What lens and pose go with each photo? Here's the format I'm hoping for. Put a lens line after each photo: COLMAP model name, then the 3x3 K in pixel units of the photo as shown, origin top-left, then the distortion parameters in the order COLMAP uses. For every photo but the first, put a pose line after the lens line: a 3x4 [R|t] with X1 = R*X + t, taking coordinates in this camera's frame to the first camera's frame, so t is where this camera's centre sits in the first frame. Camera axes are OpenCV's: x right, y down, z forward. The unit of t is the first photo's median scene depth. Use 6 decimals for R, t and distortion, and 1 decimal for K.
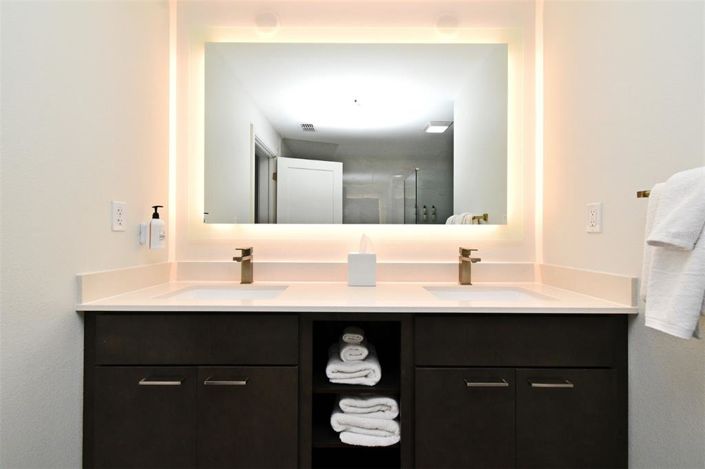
lens RADIAL K [[323.7, 0, 352.6], [0, 323.7, 233.2], [0, 0, 1]] dist [0.015350, 0.000471]
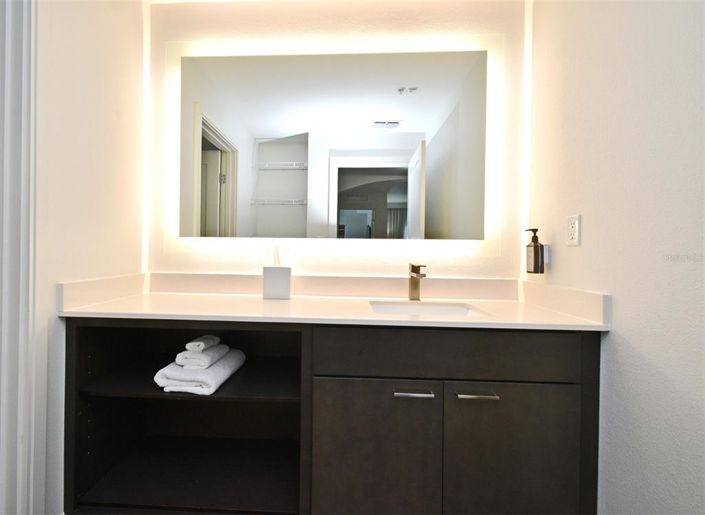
lens RADIAL K [[323.3, 0, 345.5], [0, 323.3, 270.4], [0, 0, 1]] dist [-0.013307, -0.000003]
pose [[0.998797, 0.014226, -0.046932, 0.230626], [-0.010938, 0.997516, 0.069580, 0.001424], [0.047805, -0.068983, 0.996472, -0.000635]]
